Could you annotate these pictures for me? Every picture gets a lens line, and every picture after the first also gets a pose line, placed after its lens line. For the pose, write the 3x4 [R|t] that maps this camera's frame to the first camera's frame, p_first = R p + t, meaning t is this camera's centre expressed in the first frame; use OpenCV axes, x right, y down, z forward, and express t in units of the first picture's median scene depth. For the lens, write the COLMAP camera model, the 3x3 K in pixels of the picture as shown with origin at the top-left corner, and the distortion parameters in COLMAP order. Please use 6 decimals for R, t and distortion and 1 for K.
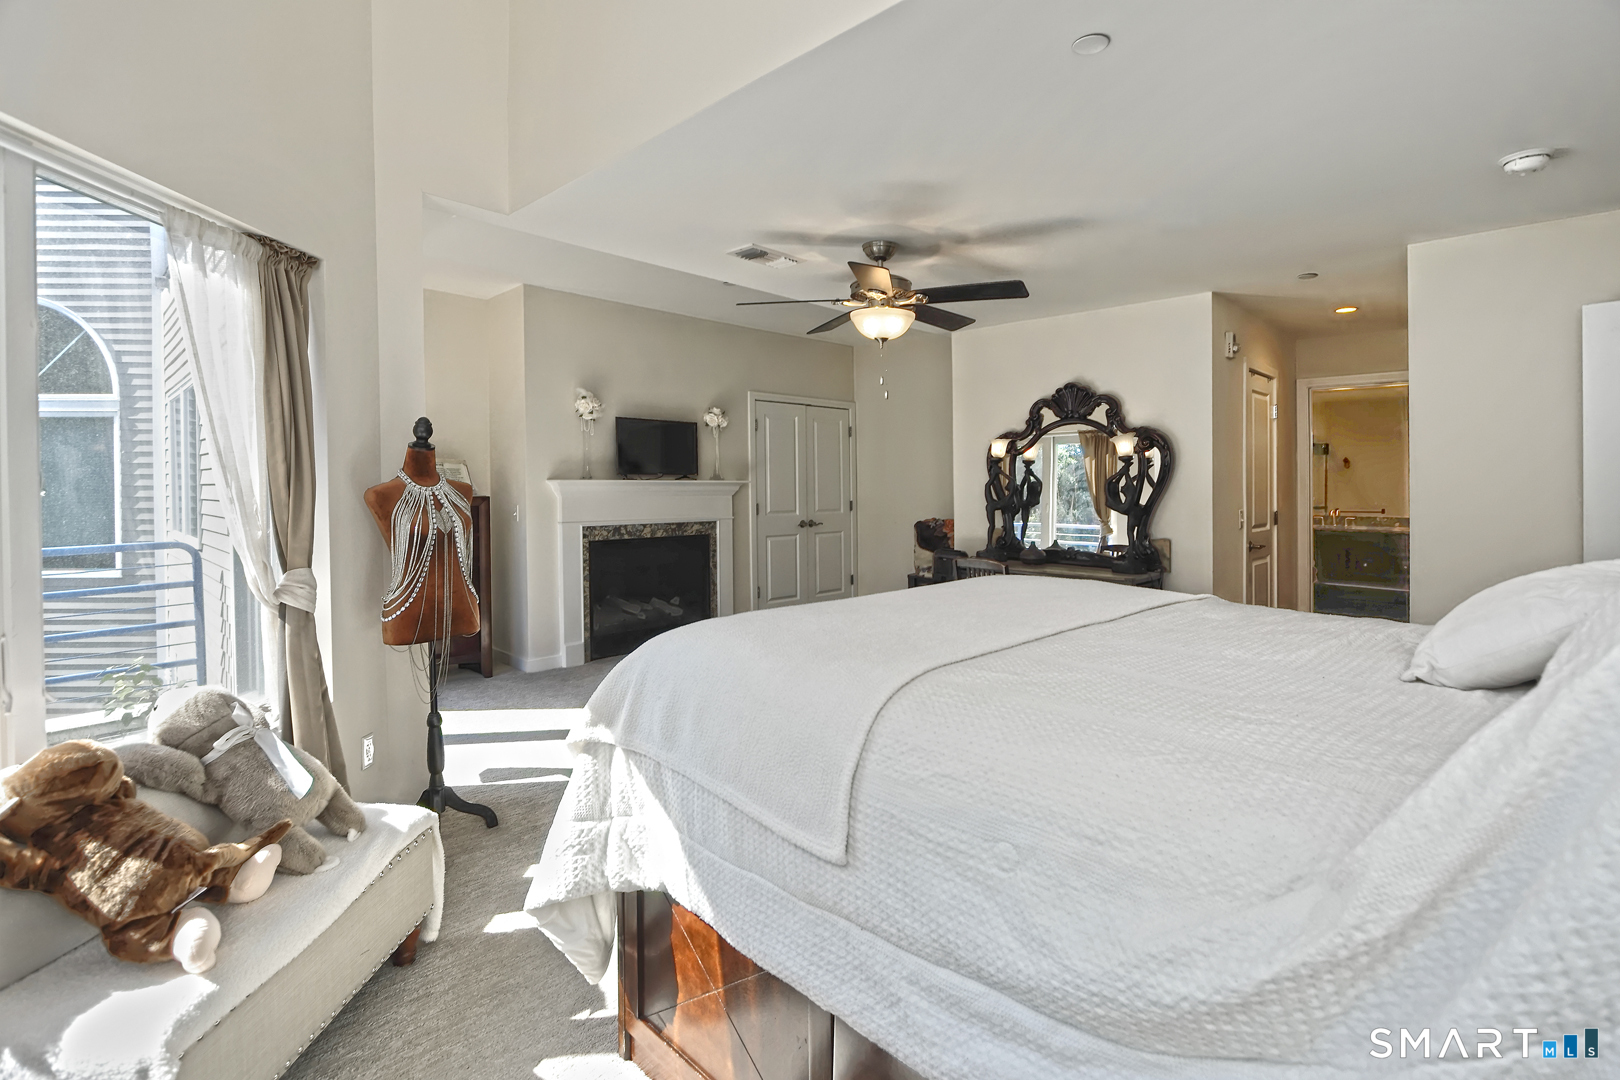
lens RADIAL K [[784.2, 0, 810.0], [0, 784.2, 540.0], [0, 0, 1]] dist [0.028654, 0.000112]
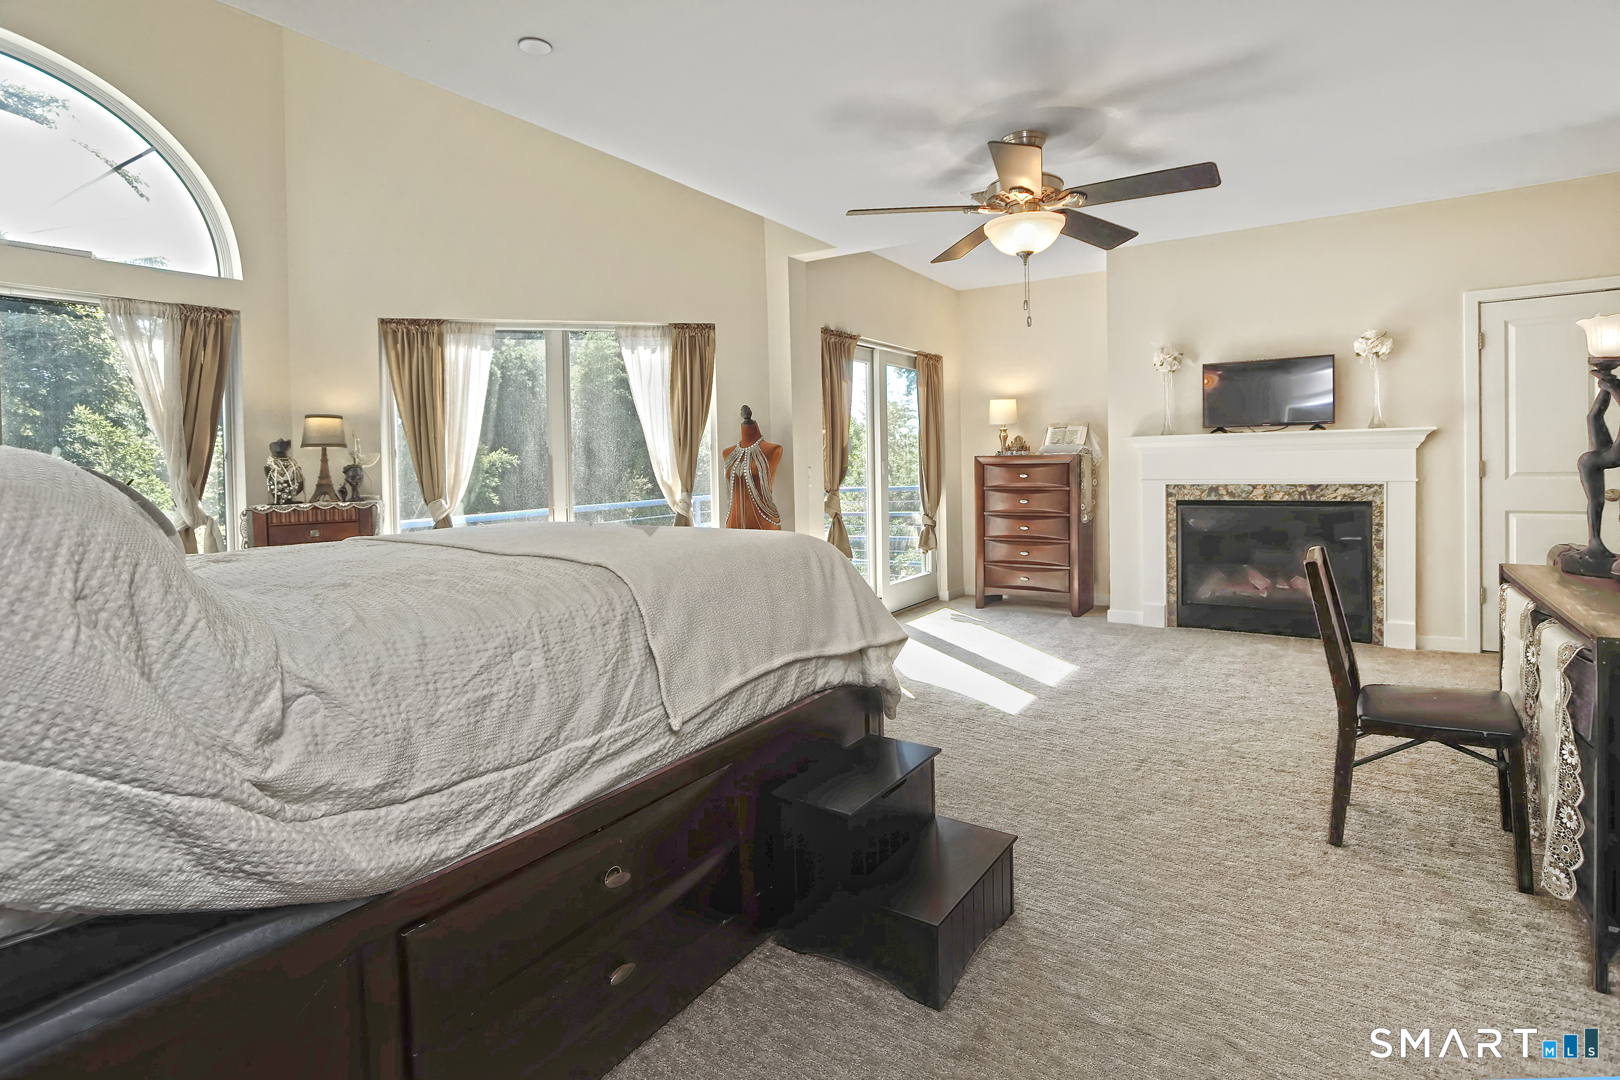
lens RADIAL K [[784.2, 0, 810.0], [0, 784.2, 540.0], [0, 0, 1]] dist [0.028654, 0.000112]
pose [[0.243680, 0.095175, -0.965175, 0.528624], [-0.050353, 0.995073, 0.085411, -0.009558], [0.968548, 0.027787, 0.247271, 0.331131]]
